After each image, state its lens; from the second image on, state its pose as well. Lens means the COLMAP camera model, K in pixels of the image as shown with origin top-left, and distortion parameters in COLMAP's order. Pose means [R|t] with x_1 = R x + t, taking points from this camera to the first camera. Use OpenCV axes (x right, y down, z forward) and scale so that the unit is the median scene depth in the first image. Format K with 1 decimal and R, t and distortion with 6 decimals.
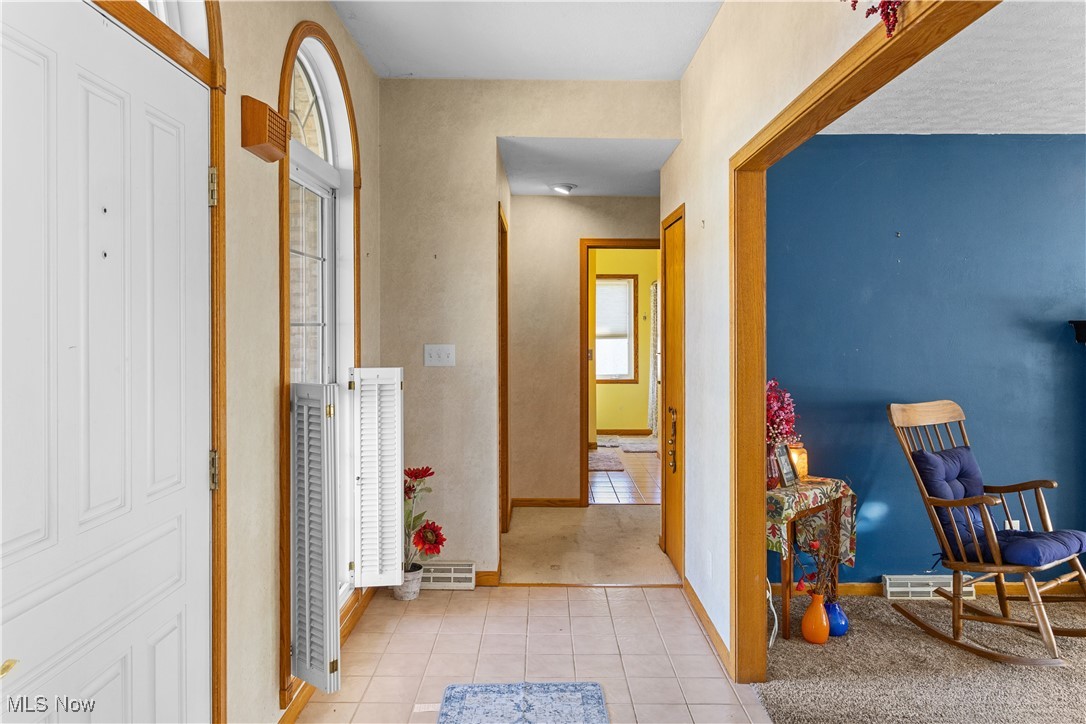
lens RADIAL K [[719.9, 0, 542.3], [0, 719.9, 356.0], [0, 0, 1]] dist [0.011367, -0.006036]
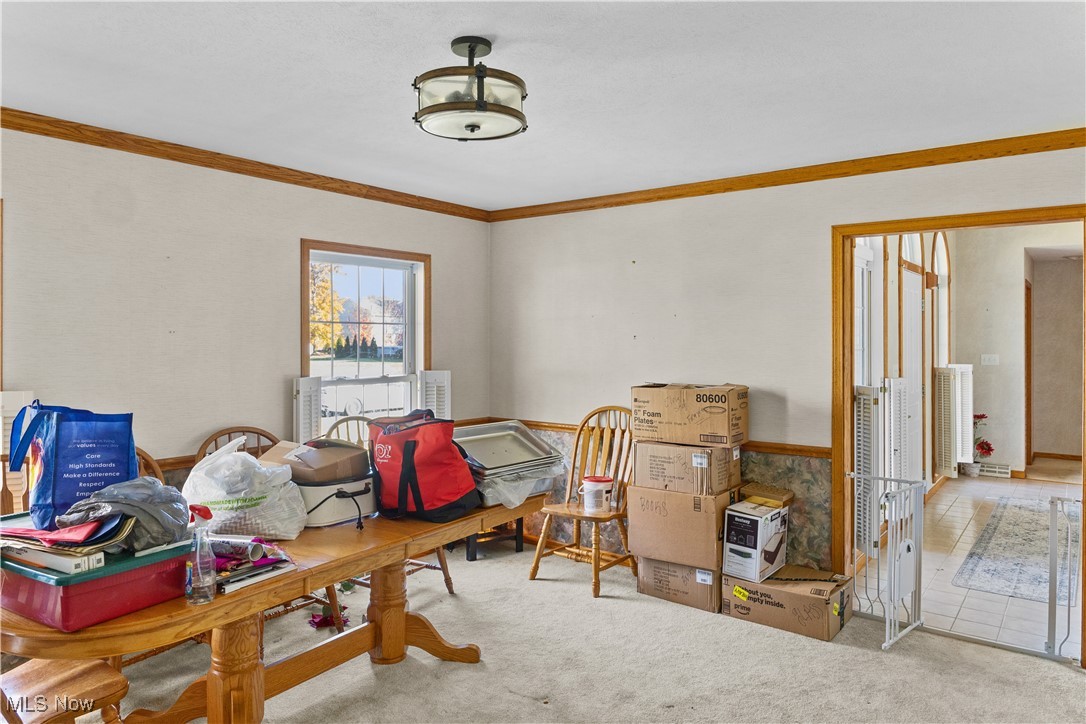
lens RADIAL K [[719.9, 0, 543.2], [0, 719.9, 358.1], [0, 0, 1]] dist [0.011367, -0.006036]
pose [[0.801445, 0.003902, -0.598056, 0.062864], [-0.012336, 0.999874, -0.010008, 0.030650], [0.597941, 0.015399, 0.801392, -1.354919]]
